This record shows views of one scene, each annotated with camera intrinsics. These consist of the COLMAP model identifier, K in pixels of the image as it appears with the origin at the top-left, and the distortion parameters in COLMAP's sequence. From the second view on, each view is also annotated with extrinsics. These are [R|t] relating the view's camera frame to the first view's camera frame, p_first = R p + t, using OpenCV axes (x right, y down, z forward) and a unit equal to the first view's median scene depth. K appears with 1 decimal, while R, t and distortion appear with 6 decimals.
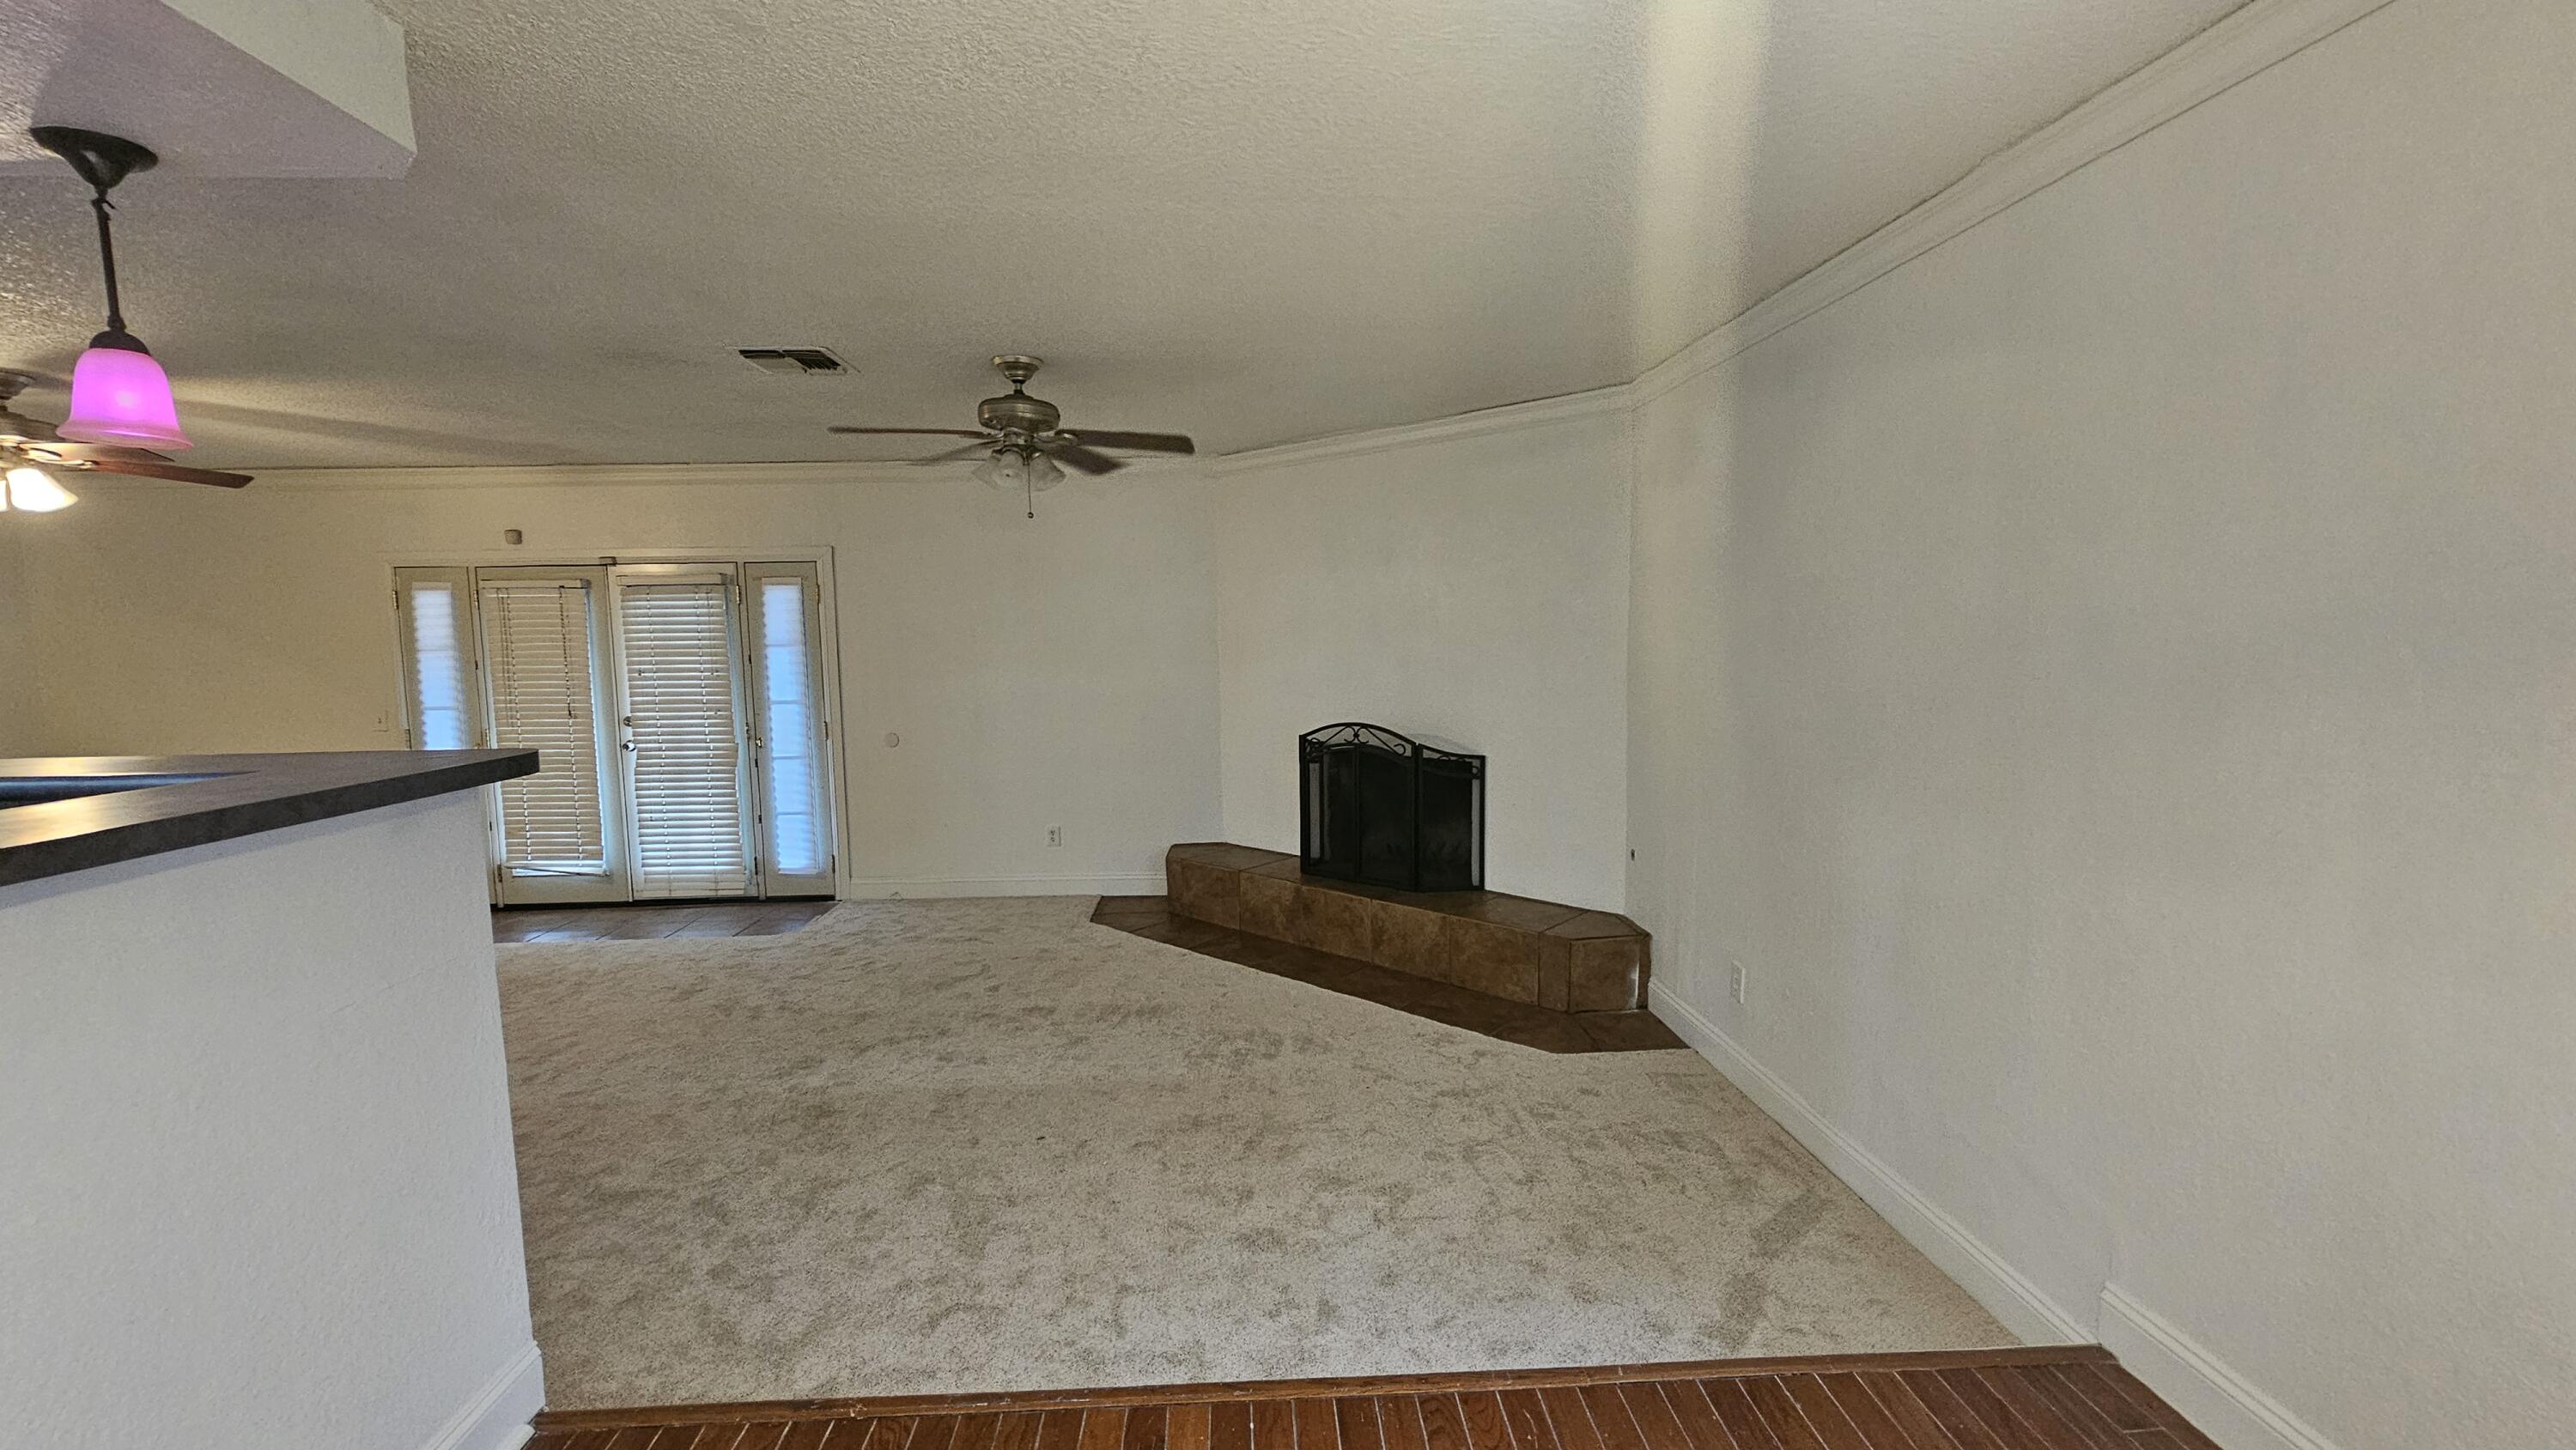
lens RADIAL K [[1057.1, 0, 1282.0], [0, 1057.1, 726.9], [0, 0, 1]] dist [-0.000117, 0.000633]
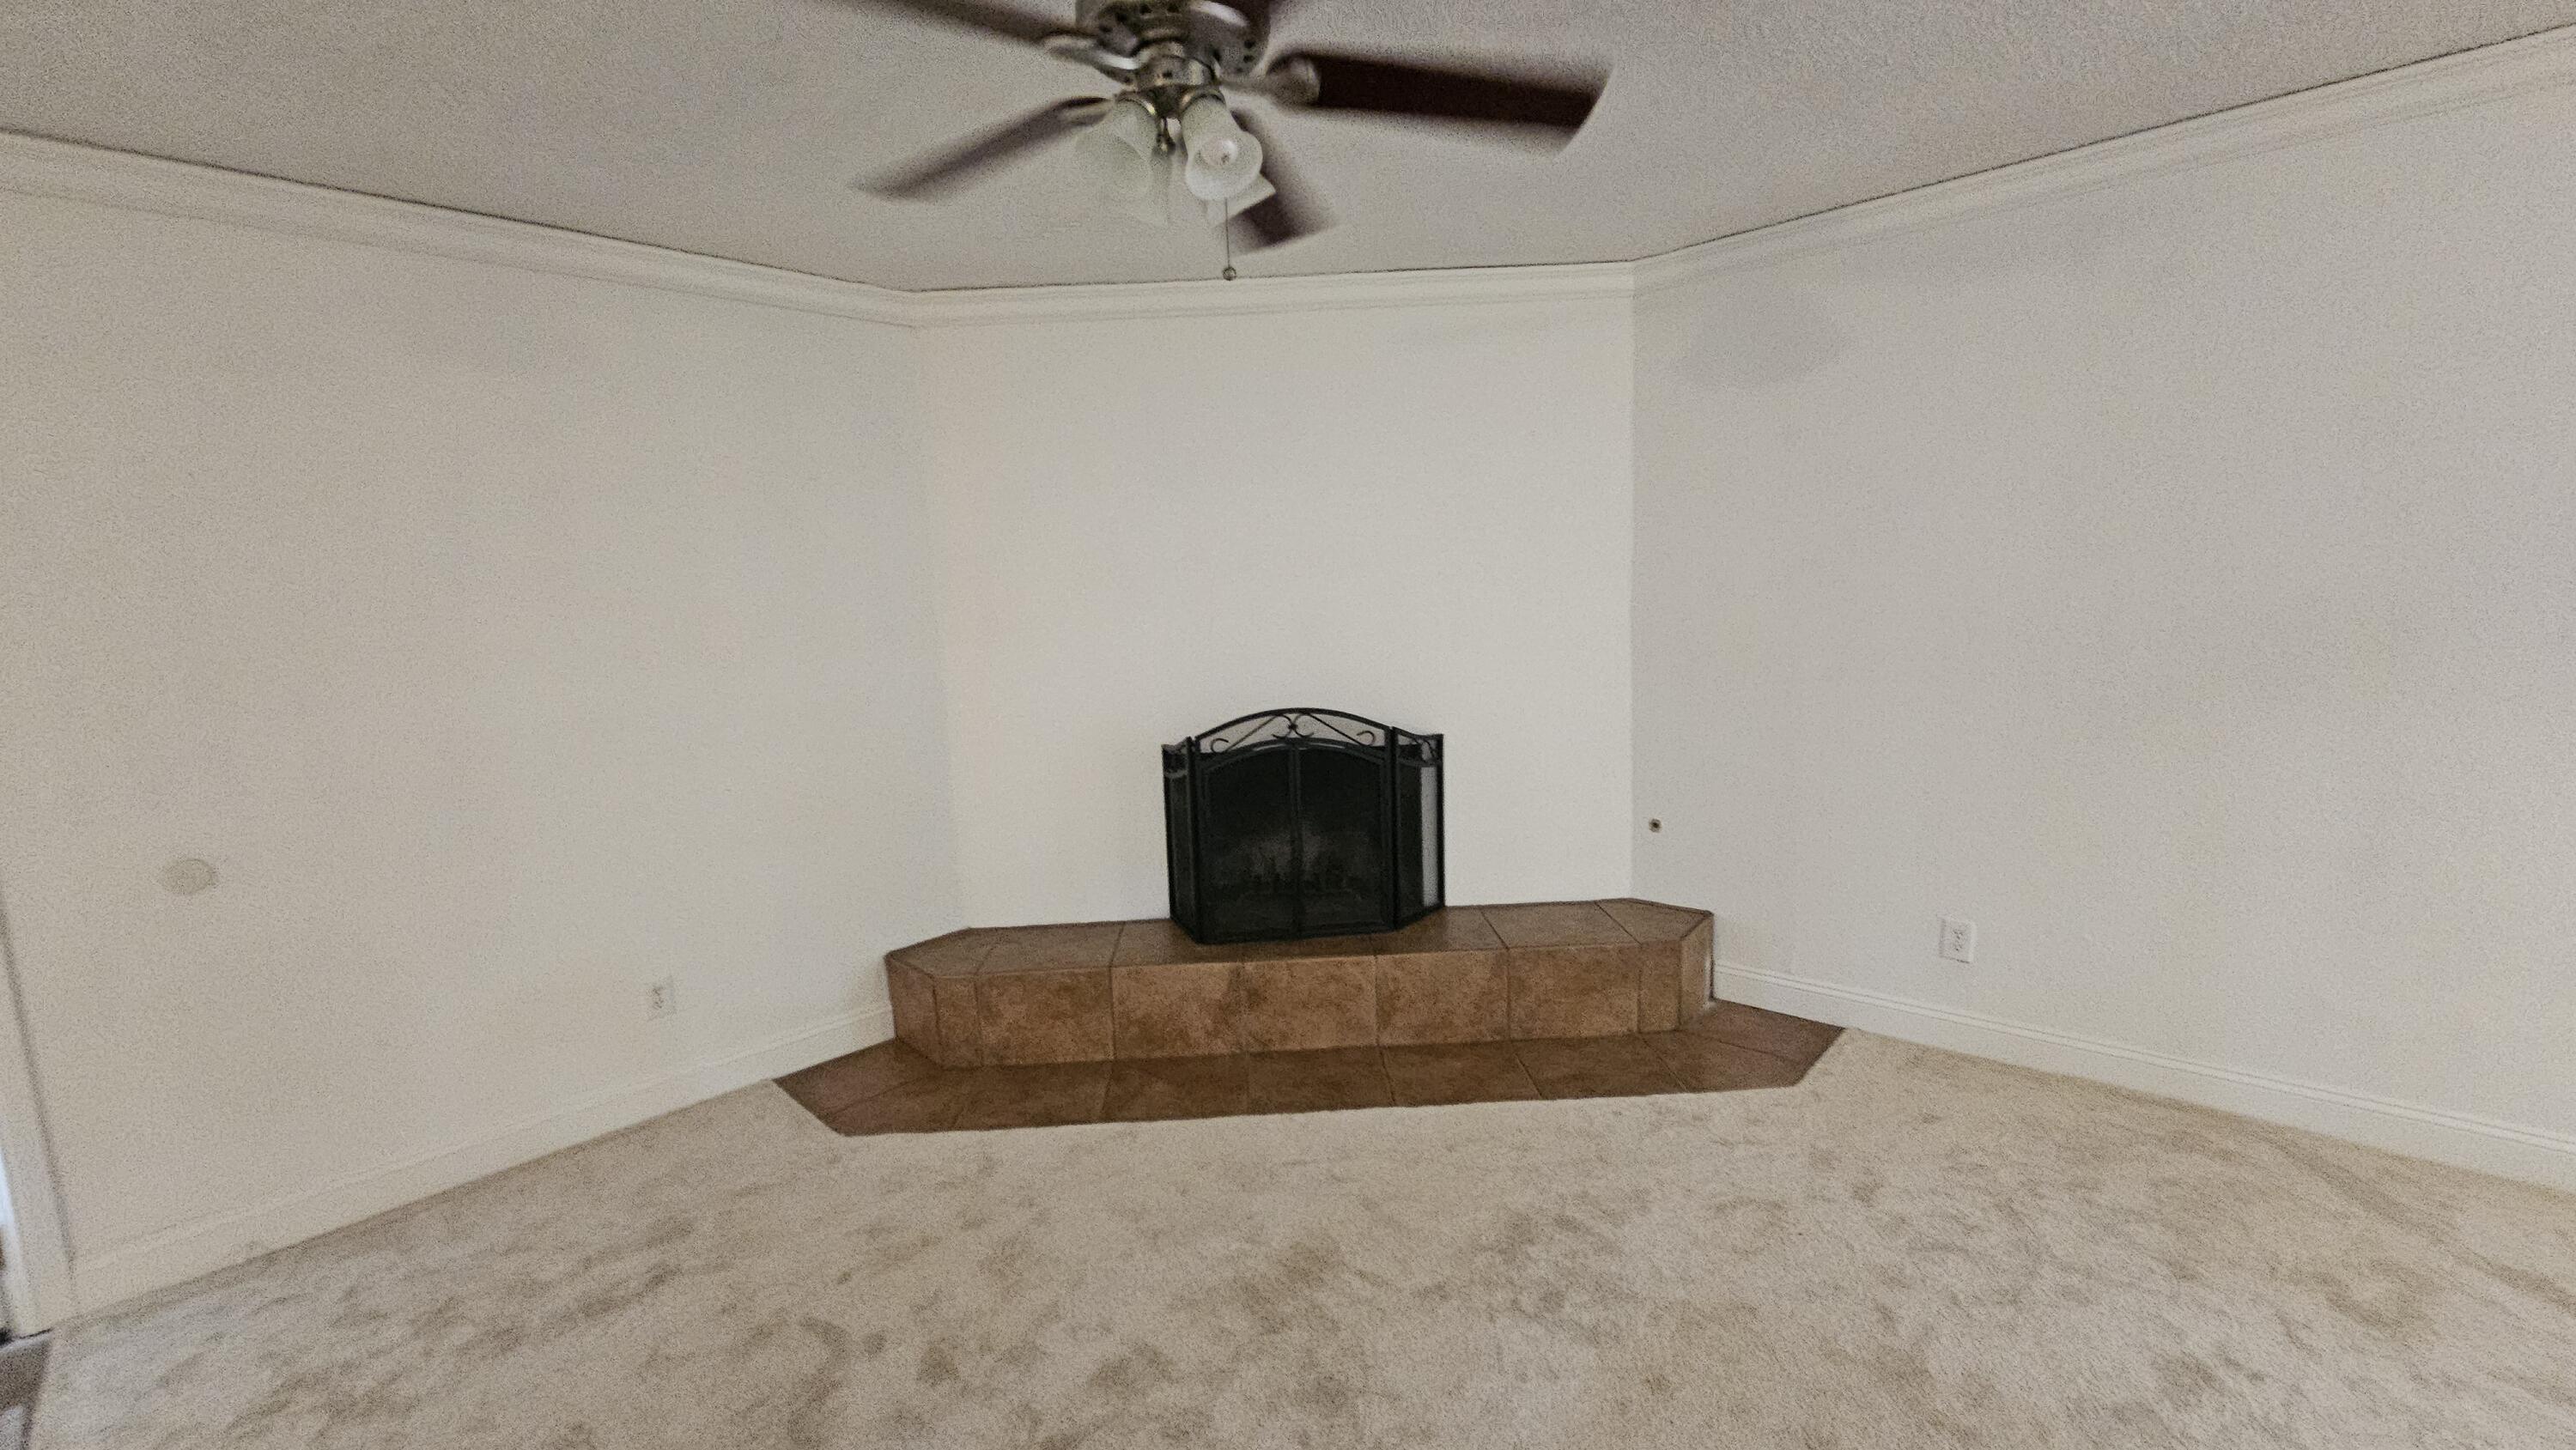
lens RADIAL K [[1057.1, 0, 1272.4], [0, 1057.1, 703.6], [0, 0, 1]] dist [-0.000117, 0.000633]
pose [[0.721358, -0.096385, 0.685823, -0.384710], [0.095520, 0.994651, 0.039318, -0.033066], [-0.685944, 0.037147, 0.726706, 0.479916]]
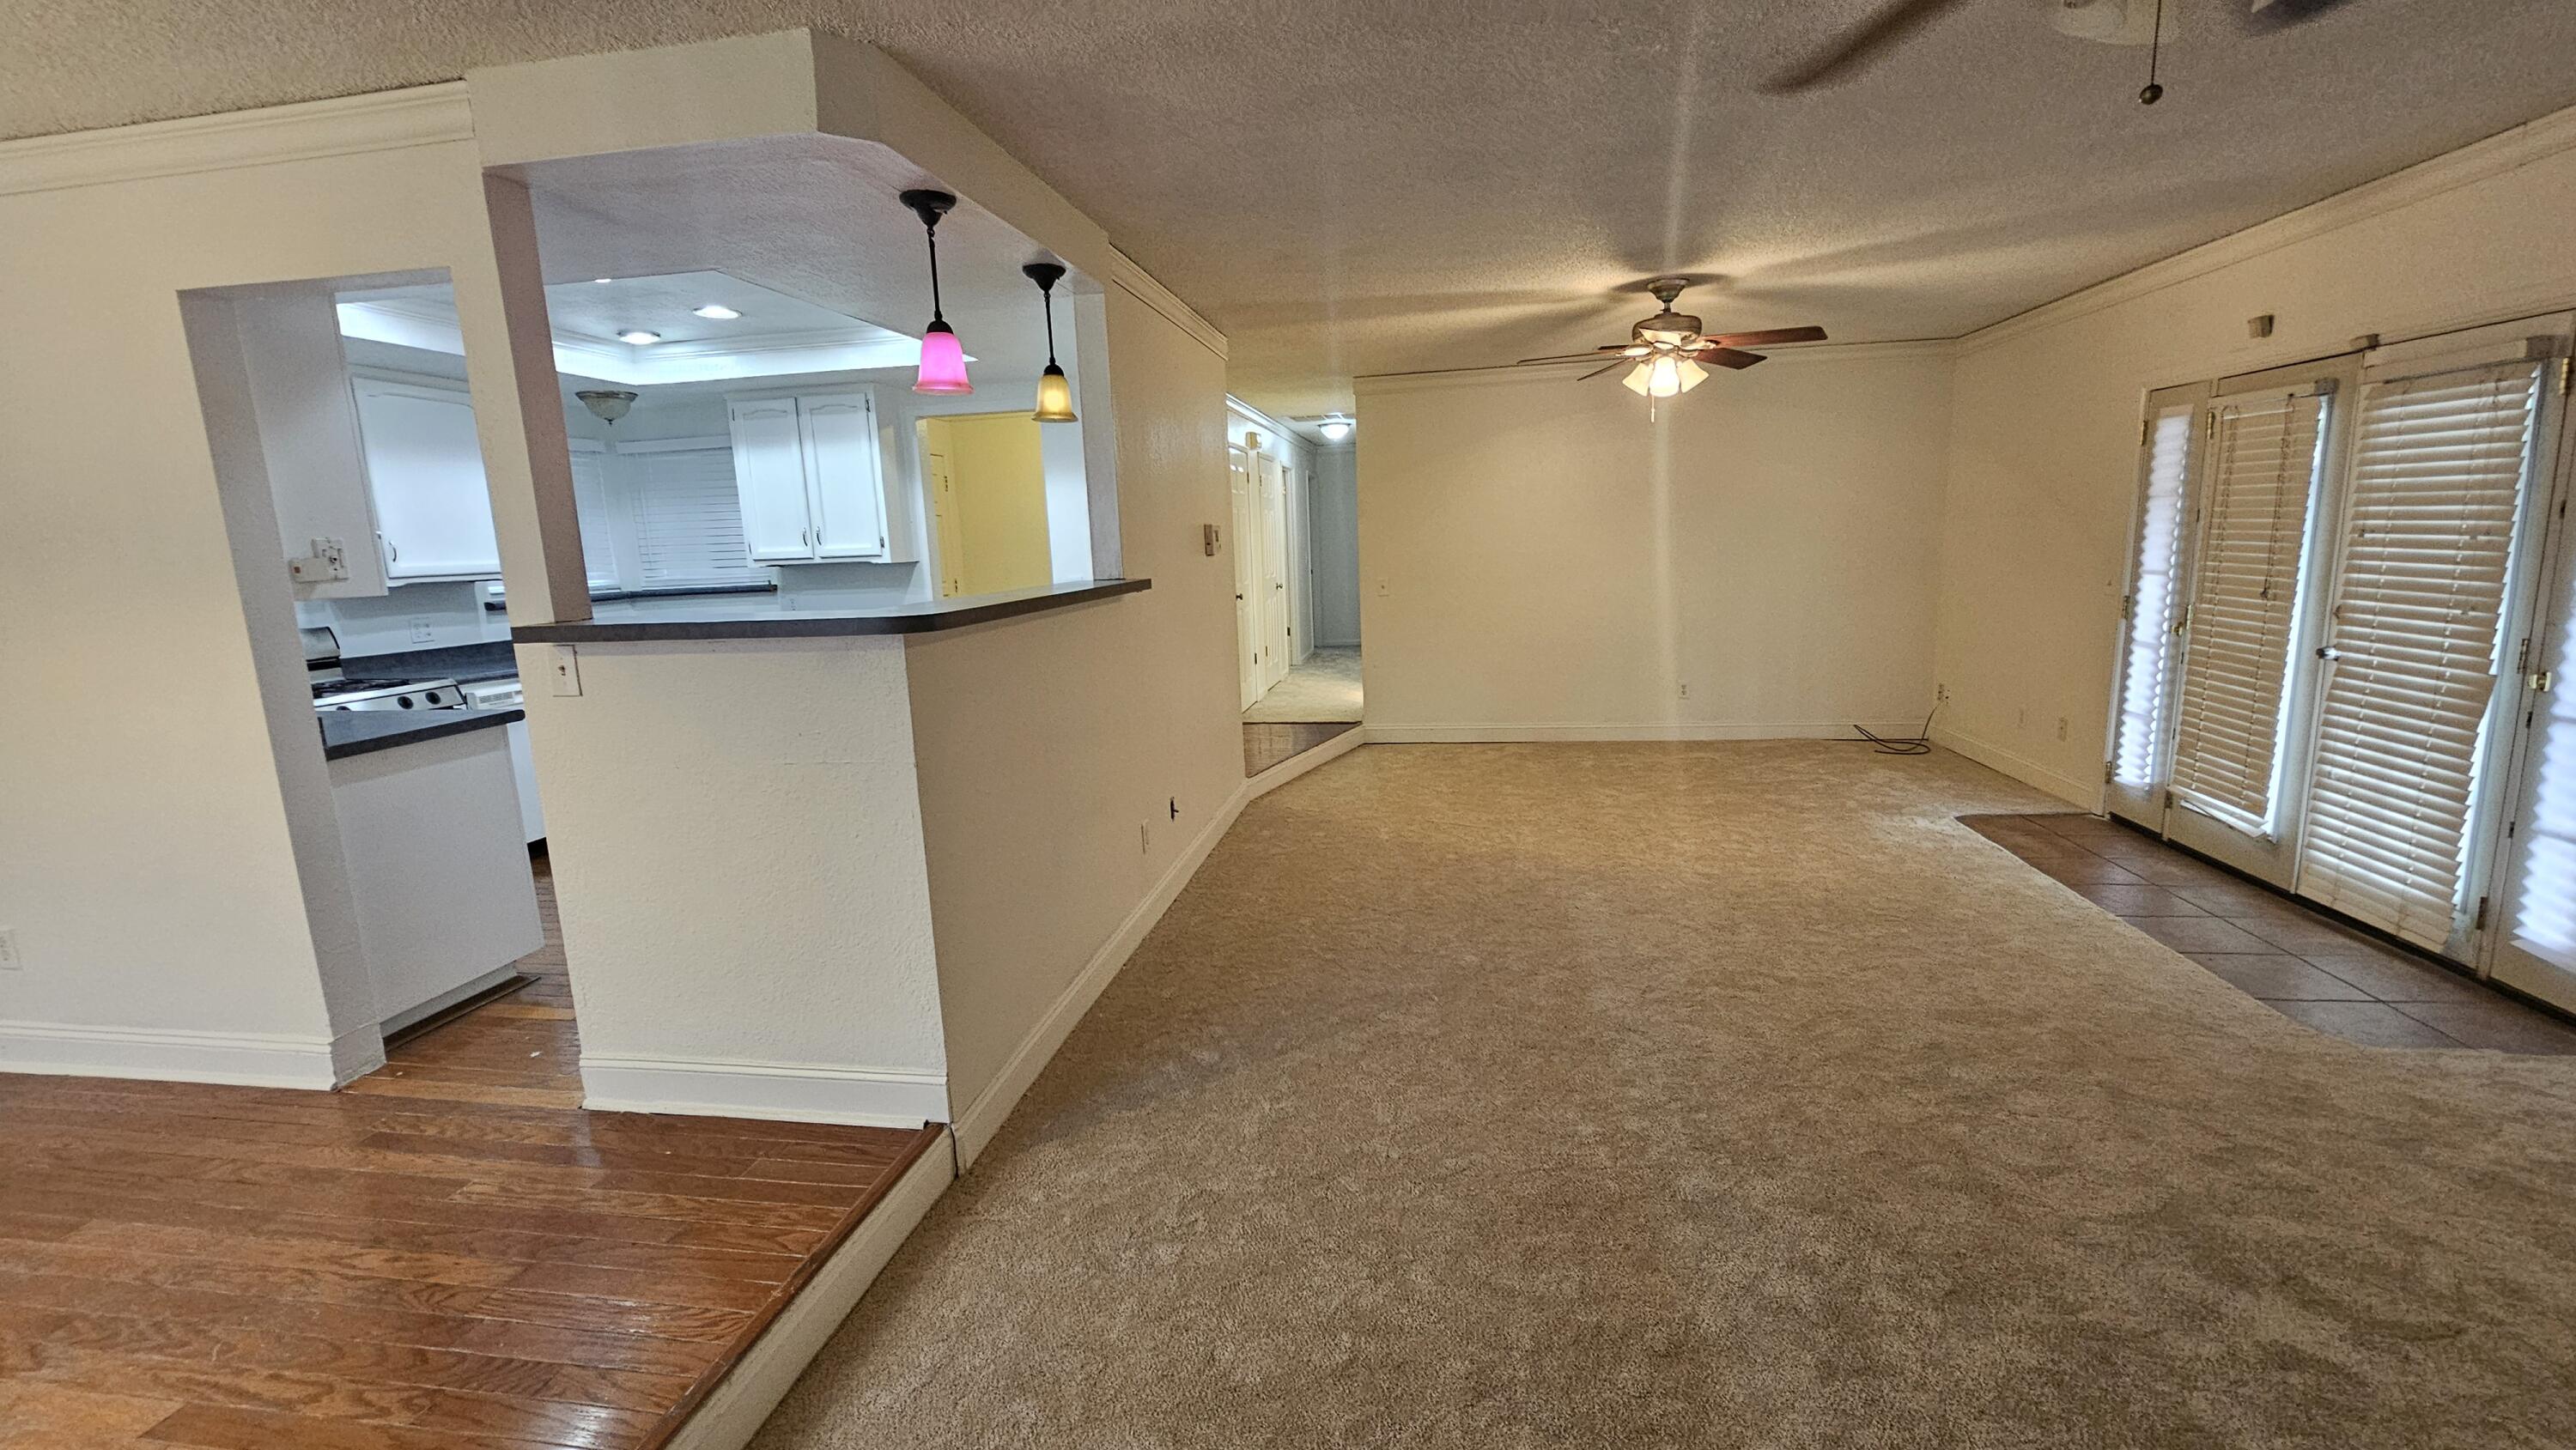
lens RADIAL K [[1057.1, 0, 1259.0], [0, 1057.1, 719.1], [0, 0, 1]] dist [-0.000117, 0.000633]
pose [[-0.217590, 0.192886, -0.956791, 0.127878], [-0.049550, 0.976831, 0.208195, -0.045903], [0.974782, 0.092710, -0.202991, 0.575548]]
